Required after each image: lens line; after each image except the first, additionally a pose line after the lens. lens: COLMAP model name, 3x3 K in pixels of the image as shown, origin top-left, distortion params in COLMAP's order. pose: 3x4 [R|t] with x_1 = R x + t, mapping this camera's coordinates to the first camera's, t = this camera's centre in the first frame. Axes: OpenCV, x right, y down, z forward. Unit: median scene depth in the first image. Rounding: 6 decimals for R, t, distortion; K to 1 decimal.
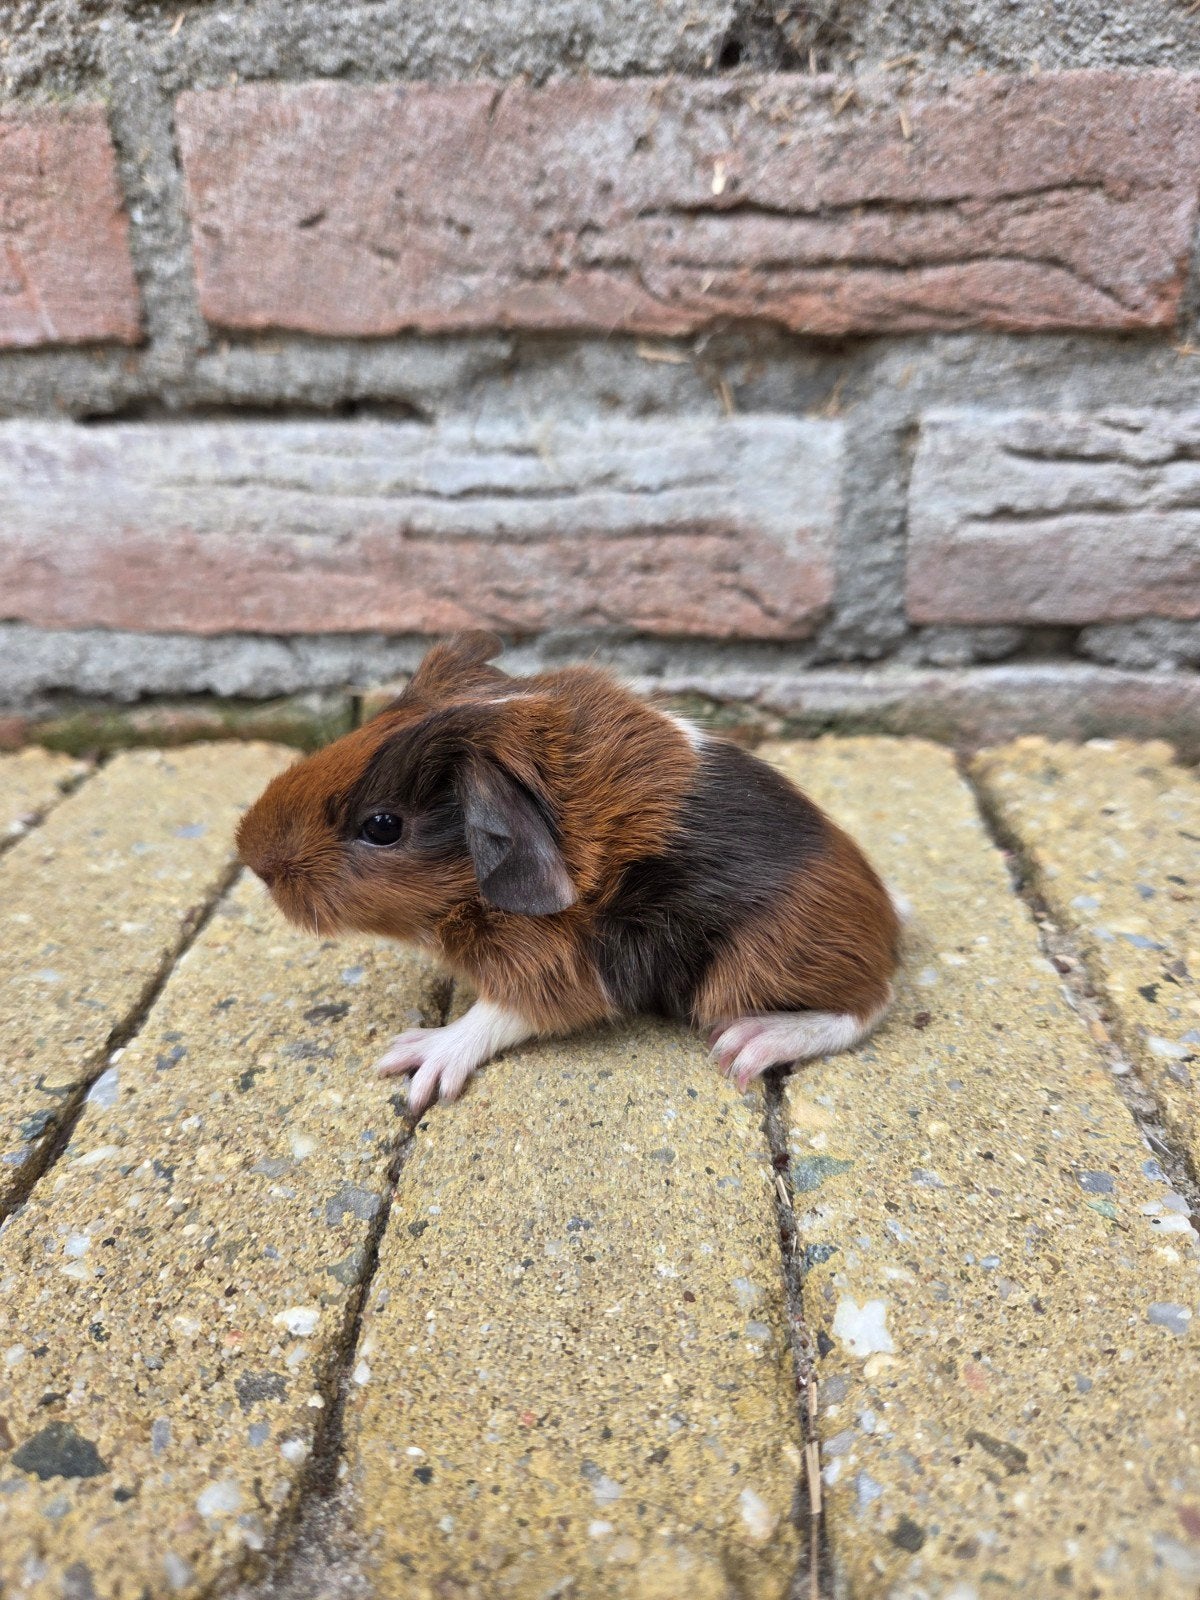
lens RADIAL K [[1215.3, 0, 597.8], [0, 1215.3, 821.7], [0, 0, 1]] dist [-0.010743, -0.023913]
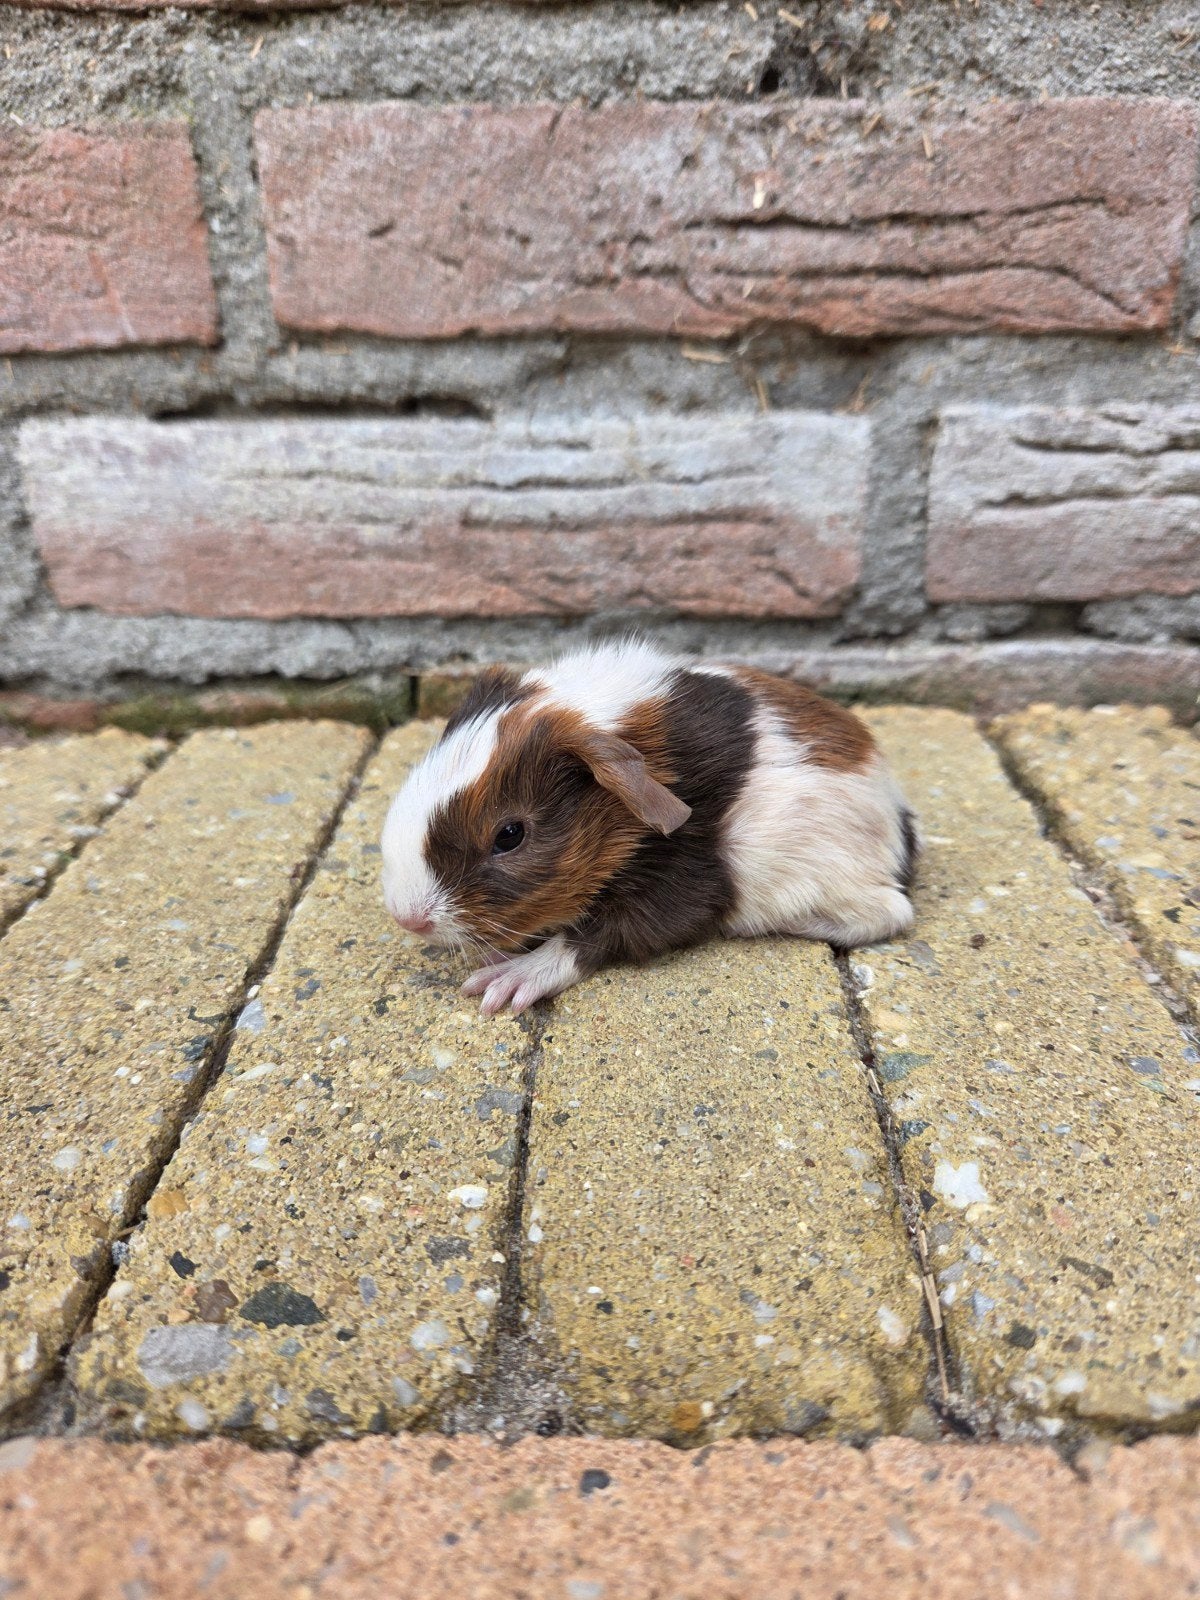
lens RADIAL K [[1223.6, 0, 601.6], [0, 1223.6, 823.6], [0, 0, 1]] dist [0.004288, -0.038540]
pose [[0.998958, -0.017134, 0.042295, -0.101860], [0.017369, 0.999836, -0.005181, 0.042546], [-0.042199, 0.005910, 0.999092, -0.098481]]
